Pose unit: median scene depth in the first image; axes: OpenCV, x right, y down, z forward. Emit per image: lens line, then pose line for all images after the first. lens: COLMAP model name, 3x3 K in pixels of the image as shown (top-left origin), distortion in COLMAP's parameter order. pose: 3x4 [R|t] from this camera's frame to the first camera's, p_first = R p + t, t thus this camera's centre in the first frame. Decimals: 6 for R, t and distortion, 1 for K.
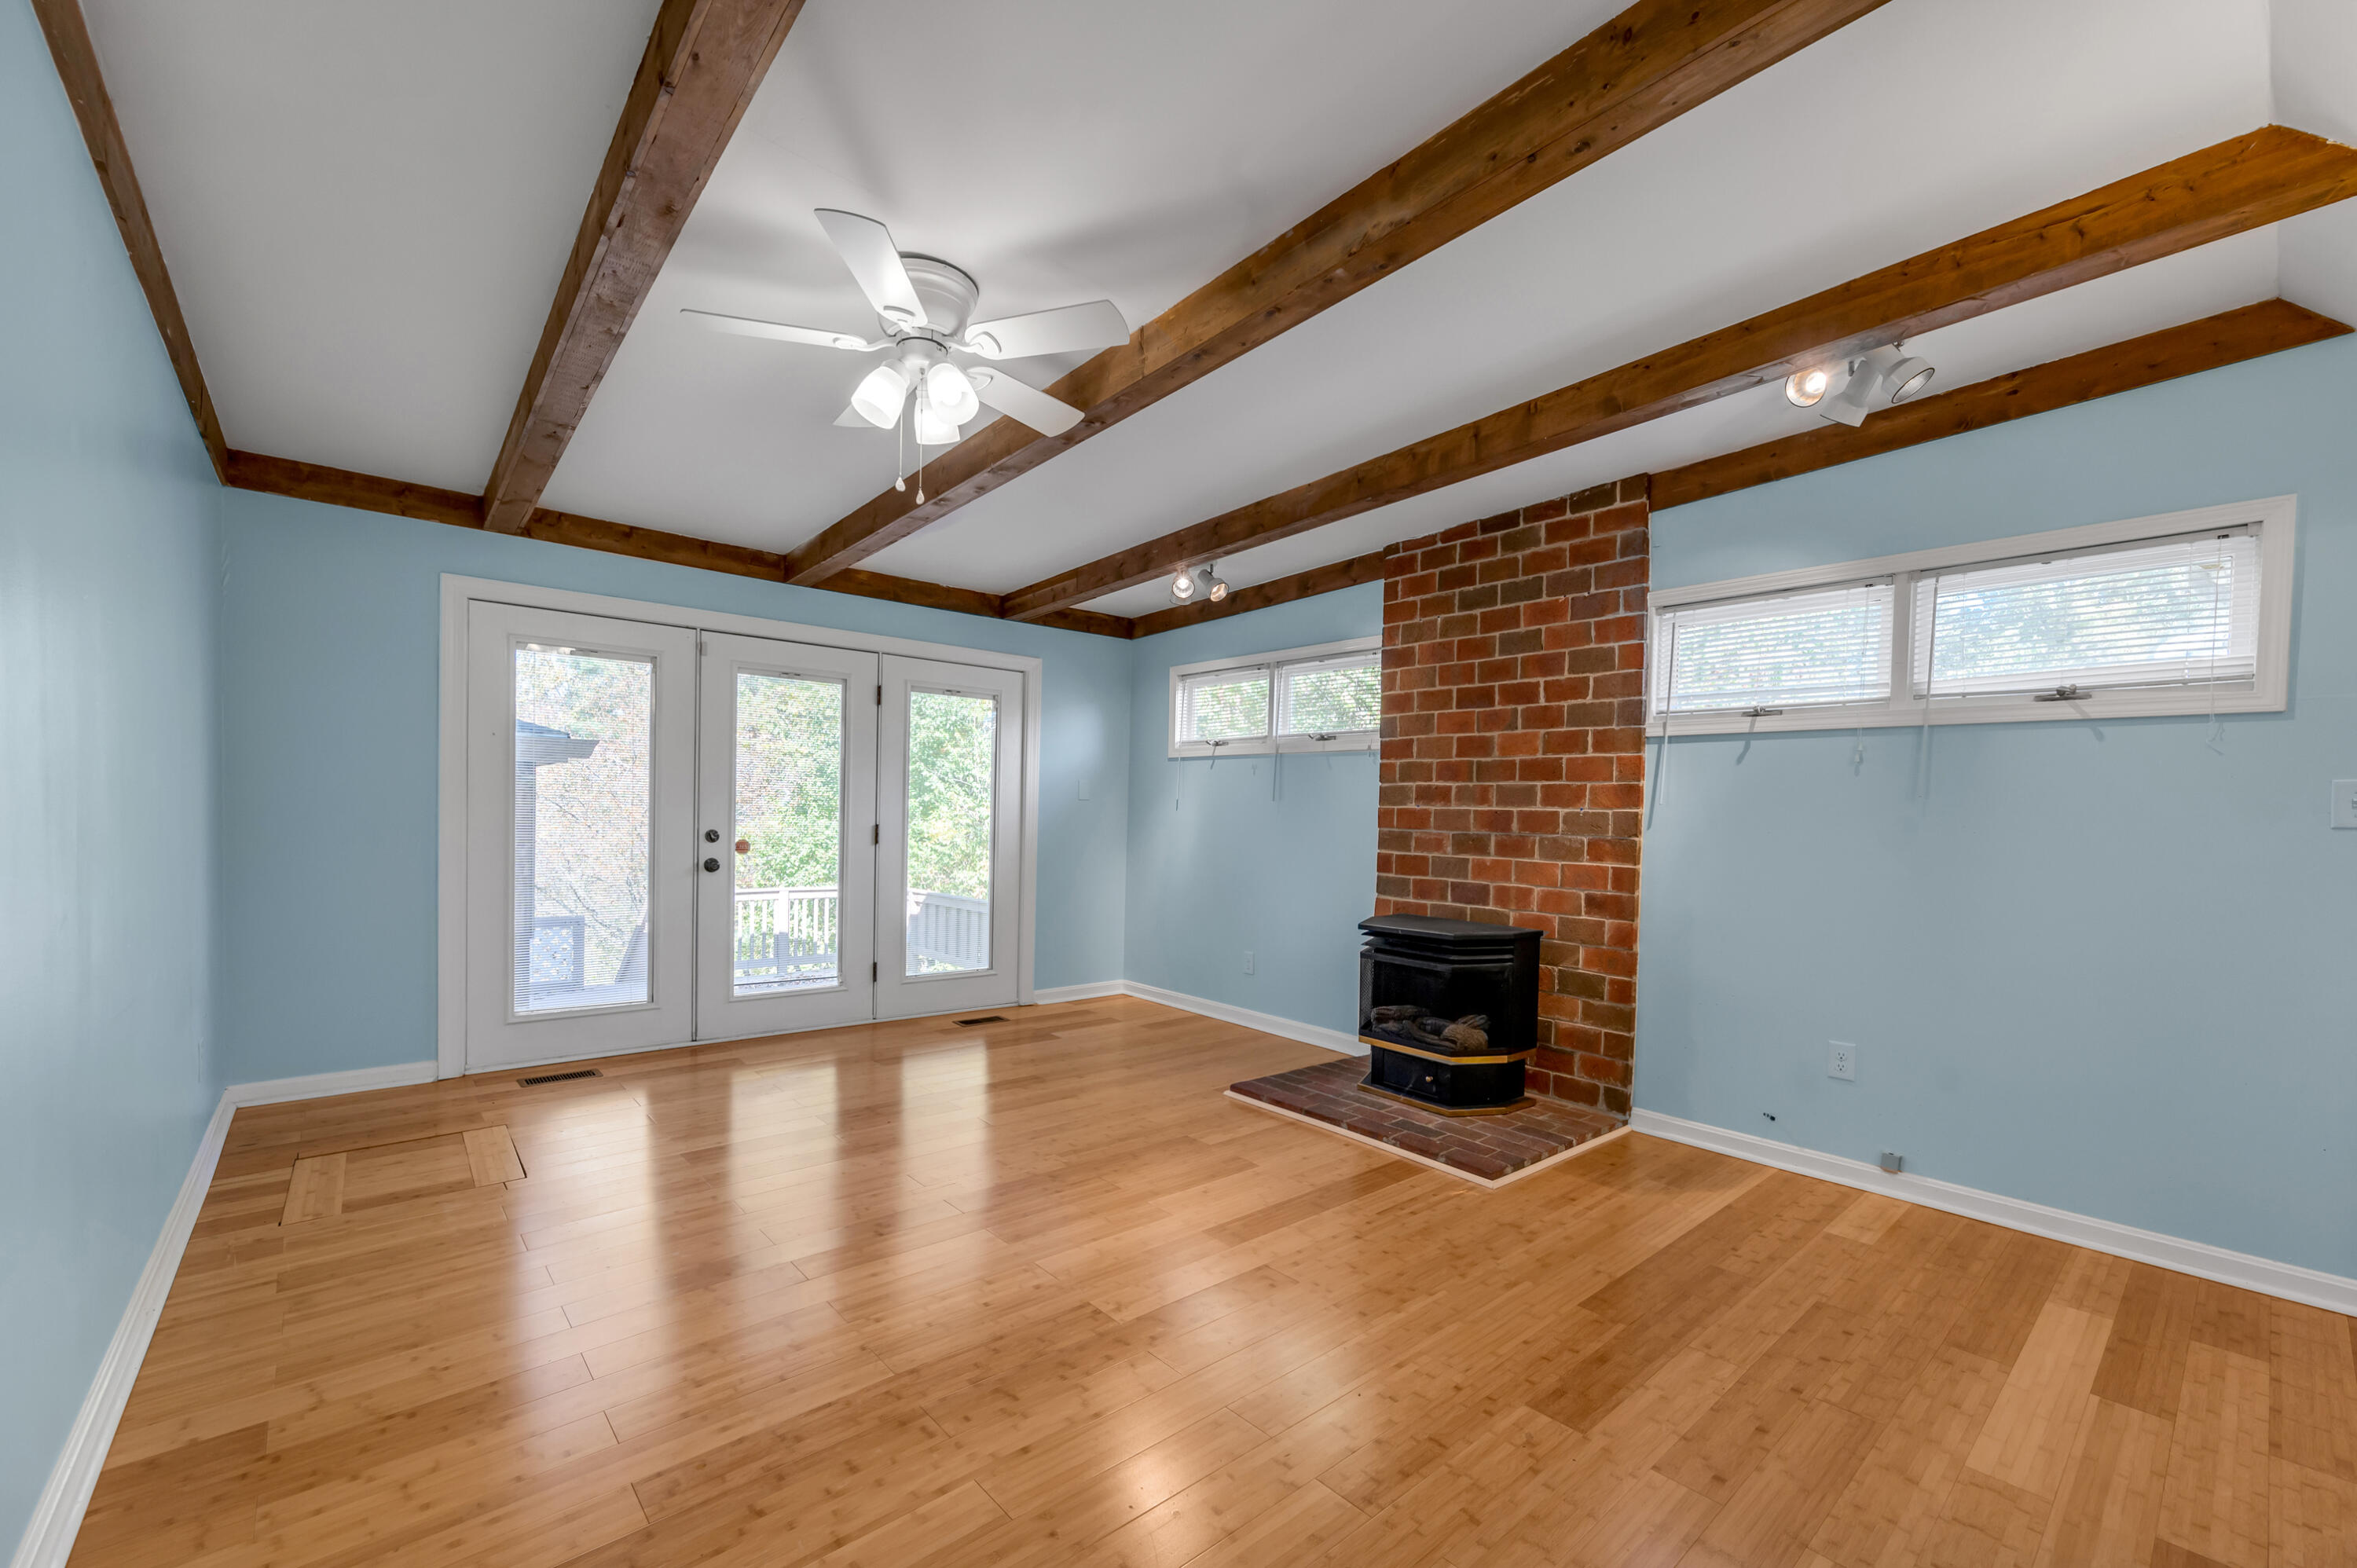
lens RADIAL K [[969.6, 0, 1184.6], [0, 969.6, 848.7], [0, 0, 1]] dist [-0.000186, -0.000119]
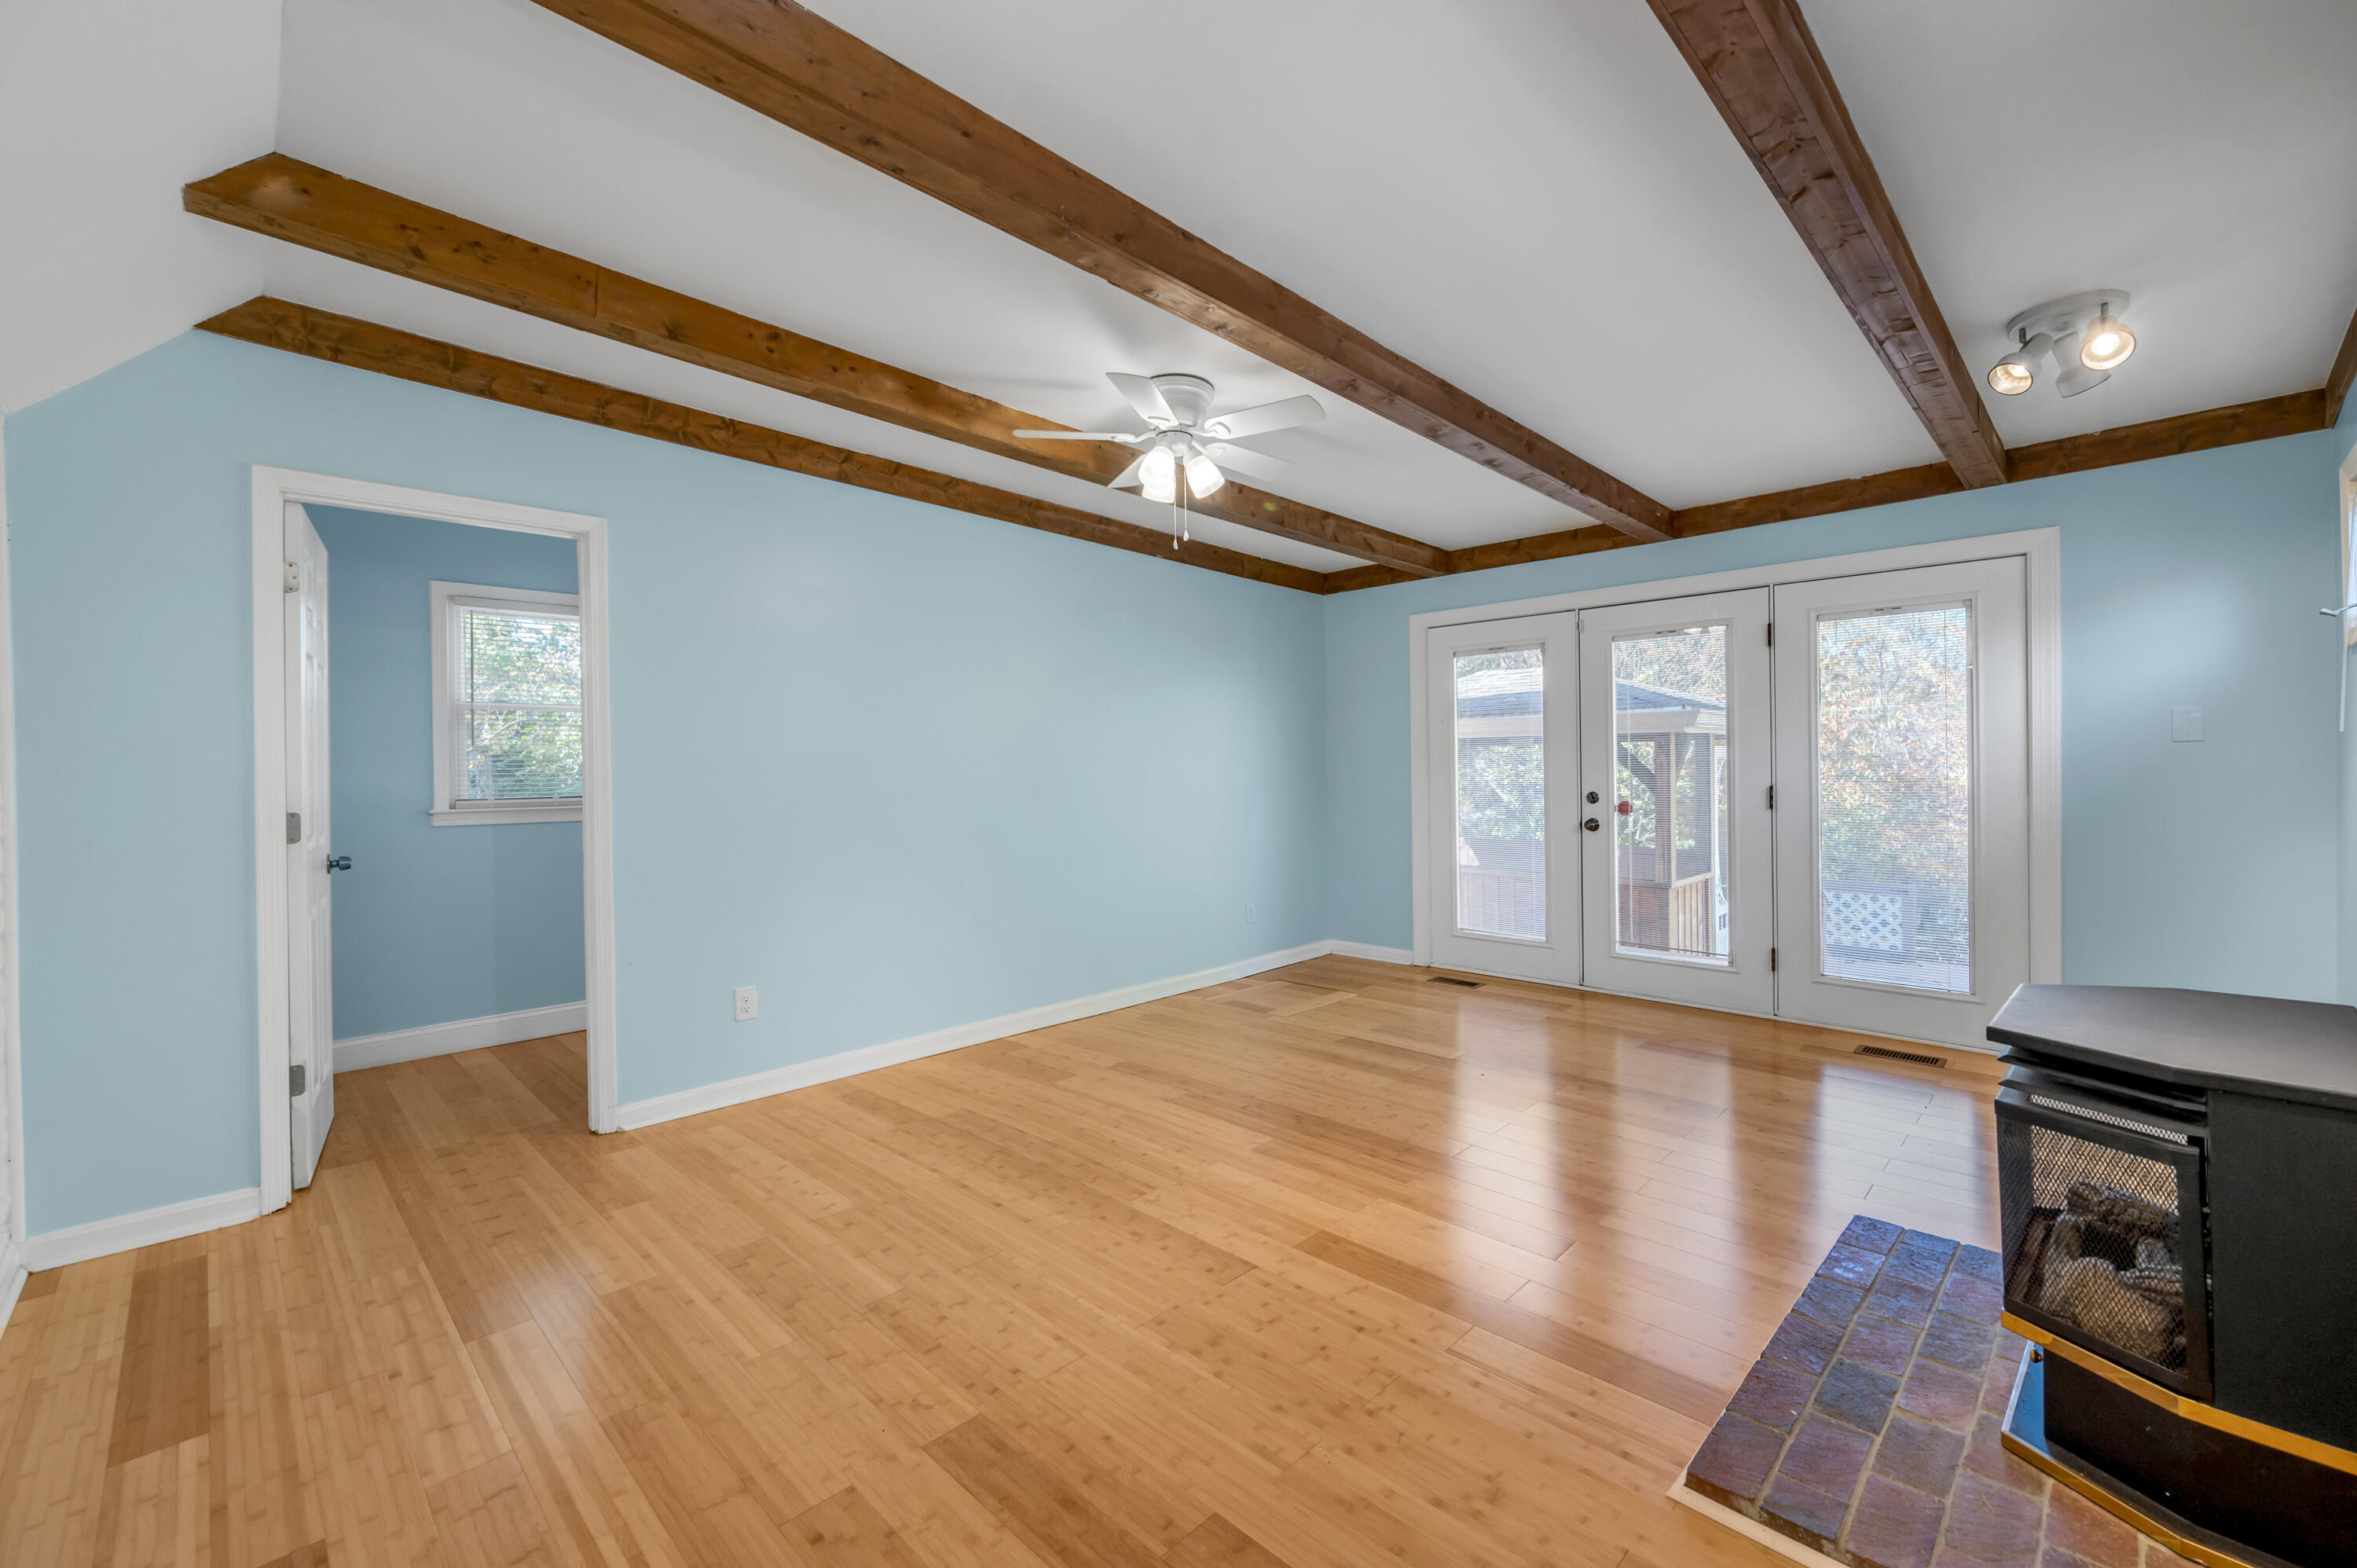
lens RADIAL K [[969.5, 0, 1189.8], [0, 969.5, 761.0], [0, 0, 1]] dist [0.000726, 0.000122]
pose [[0.070577, -0.031098, -0.997021, 0.621803], [-0.023912, 0.999174, -0.032858, -0.008116], [0.997220, 0.026160, 0.069776, 0.535377]]
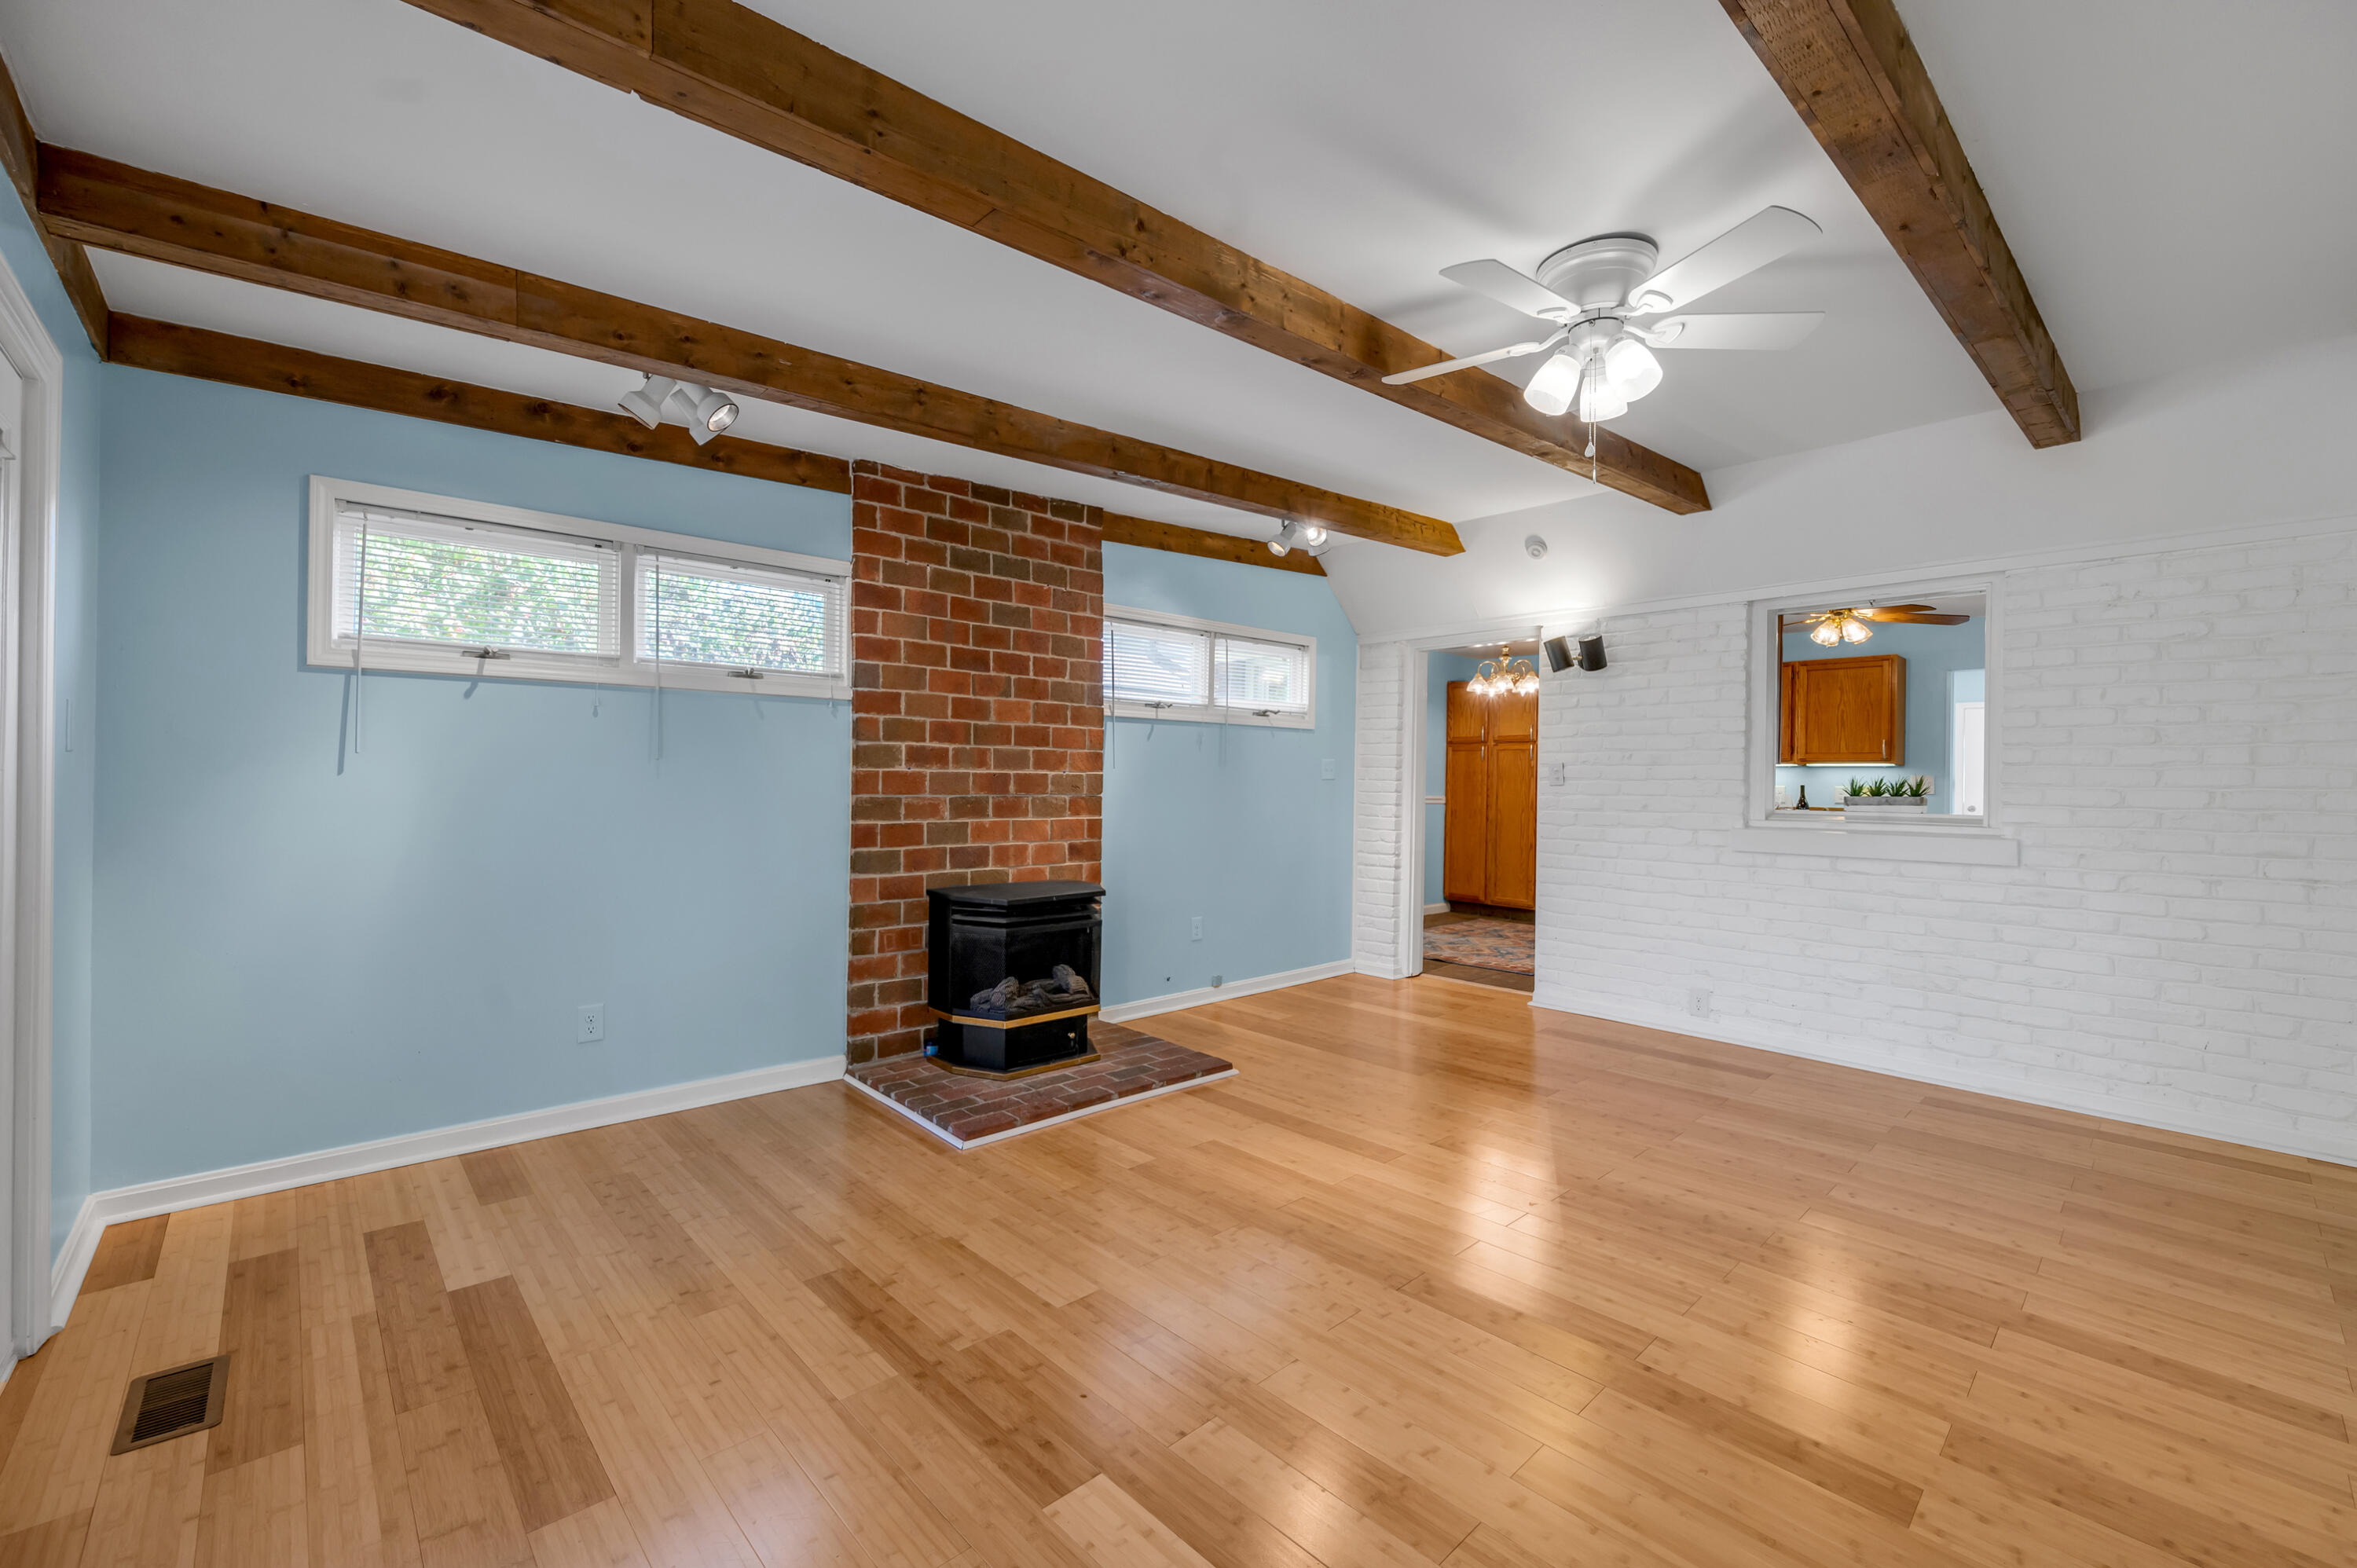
lens RADIAL K [[969.9, 0, 1178.5], [0, 969.9, 784.0], [0, 0, 1]] dist [-0.000040, 0.000113]
pose [[-0.028017, -0.027778, 0.999221, -0.719165], [0.028077, 0.999198, 0.028564, -0.052364], [-0.999213, 0.028856, -0.027215, 0.838116]]
